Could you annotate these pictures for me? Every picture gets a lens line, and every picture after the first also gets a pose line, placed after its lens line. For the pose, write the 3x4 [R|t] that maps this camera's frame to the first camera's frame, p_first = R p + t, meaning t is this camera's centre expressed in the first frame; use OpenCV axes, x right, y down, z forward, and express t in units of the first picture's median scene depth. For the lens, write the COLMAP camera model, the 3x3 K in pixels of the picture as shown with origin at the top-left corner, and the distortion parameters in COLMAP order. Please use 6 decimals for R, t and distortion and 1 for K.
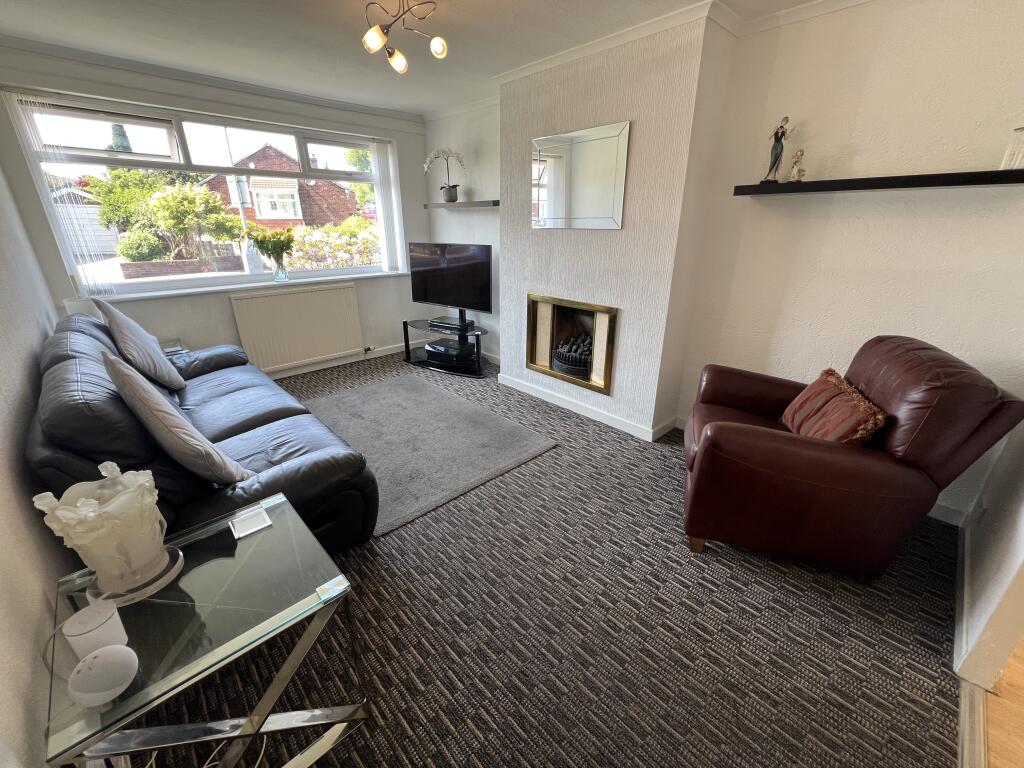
lens RADIAL K [[410.9, 0, 509.4], [0, 410.9, 381.7], [0, 0, 1]] dist [0.000026, -0.000130]
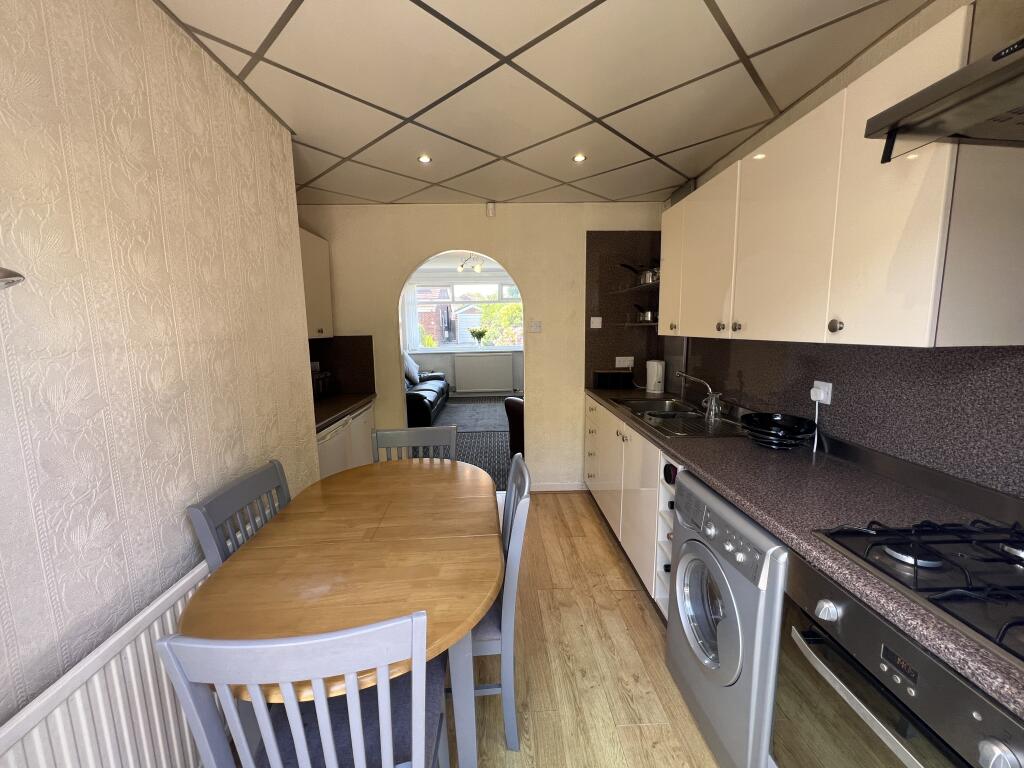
lens RADIAL K [[410.9, 0, 509.4], [0, 410.9, 381.7], [0, 0, 1]] dist [0.000026, -0.000130]
pose [[0.744905, 0.080526, -0.662293, 1.085335], [-0.224562, 0.965030, -0.135238, 0.178038], [0.628242, 0.249465, 0.736939, -0.447373]]
